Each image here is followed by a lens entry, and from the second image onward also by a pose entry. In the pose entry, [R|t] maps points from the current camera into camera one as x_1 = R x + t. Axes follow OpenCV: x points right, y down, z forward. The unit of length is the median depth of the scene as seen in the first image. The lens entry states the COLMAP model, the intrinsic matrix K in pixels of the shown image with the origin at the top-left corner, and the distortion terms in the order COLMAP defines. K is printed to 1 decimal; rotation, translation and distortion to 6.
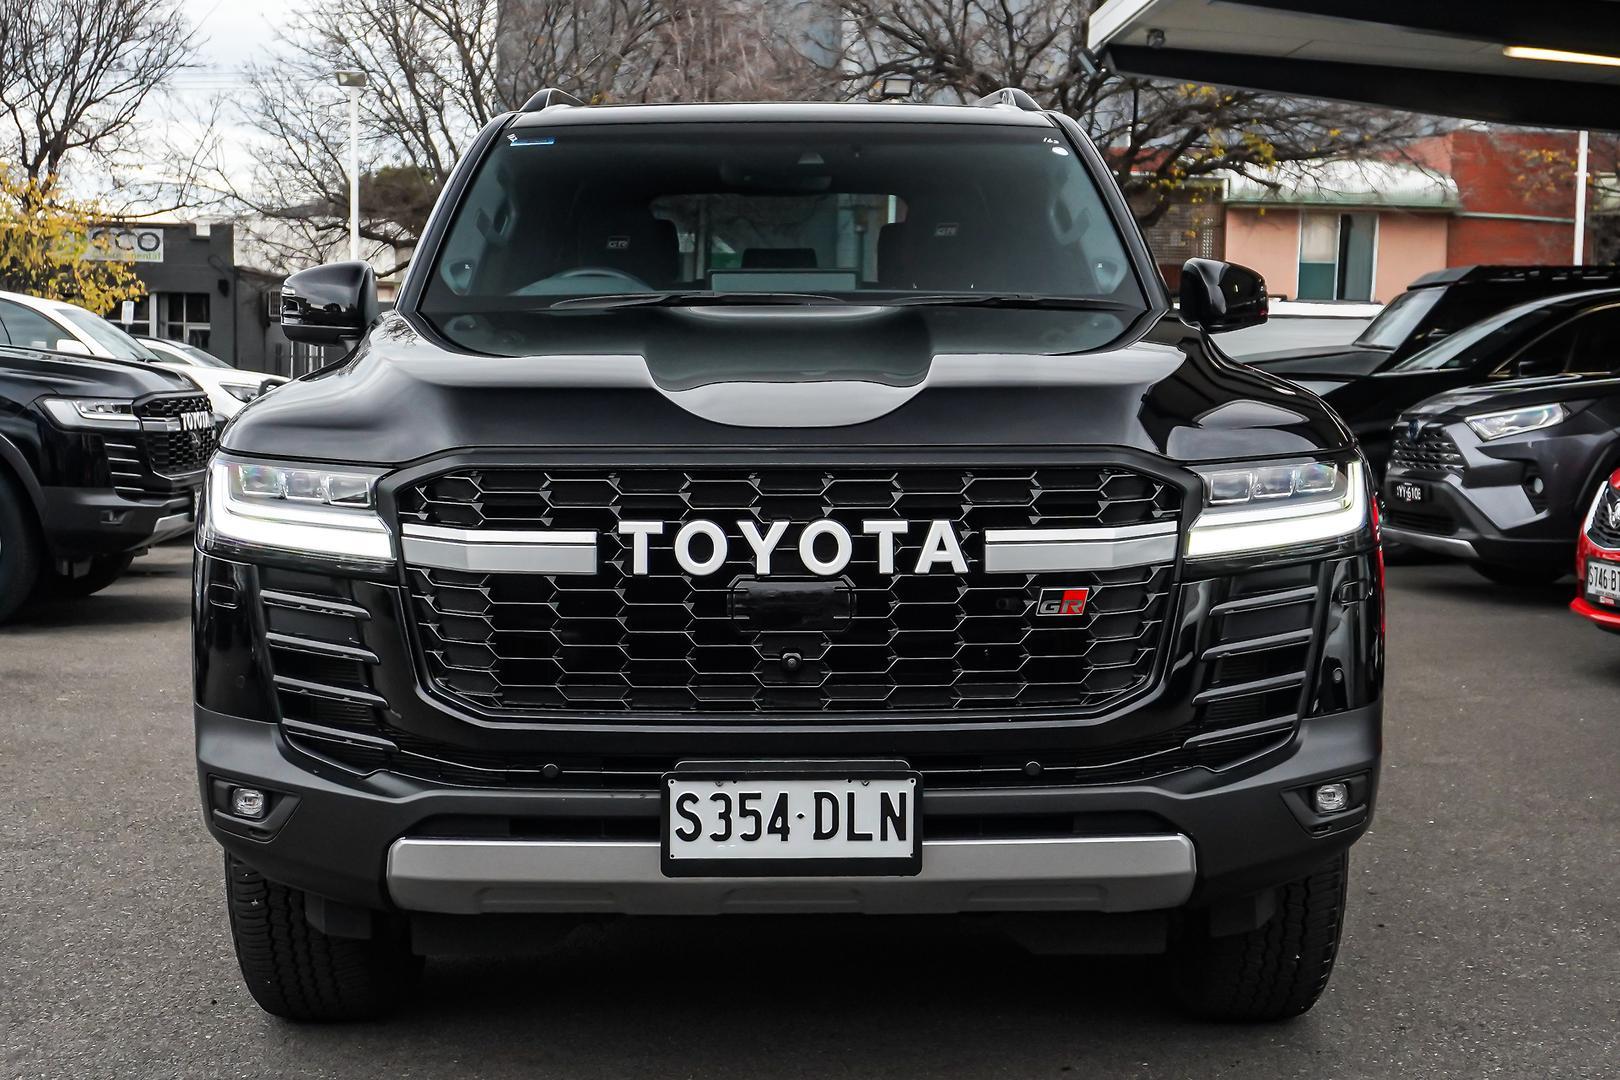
lens RADIAL K [[2045.0, 0, 810.0], [0, 2045.0, 540.0], [0, 0, 1]] dist [0.000752, -0.019667]
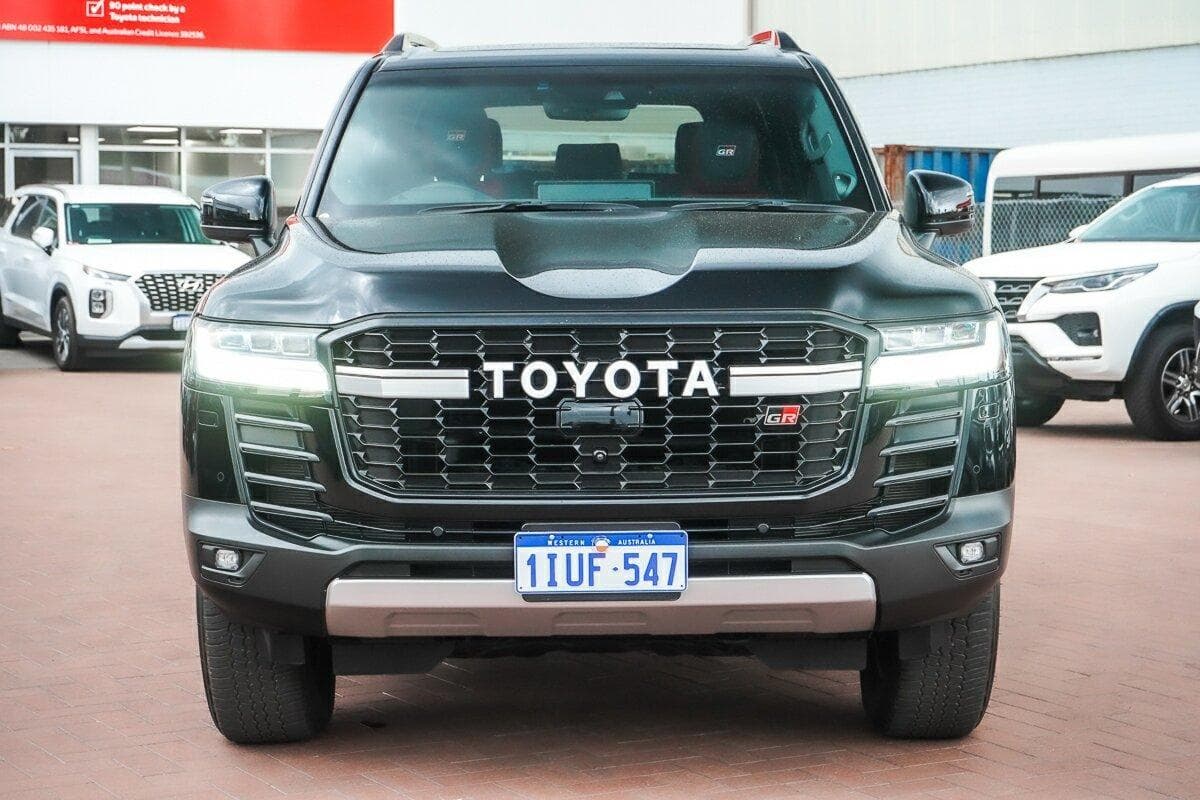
lens RADIAL K [[2264.7, 0, 600.0], [0, 2264.7, 400.0], [0, 0, 1]] dist [-0.030310, -0.077606]
pose [[0.999964, -0.005588, -0.006407, 0.001667], [0.005483, 0.999851, -0.016339, 0.045437], [0.006498, 0.016304, 0.999846, -0.646701]]
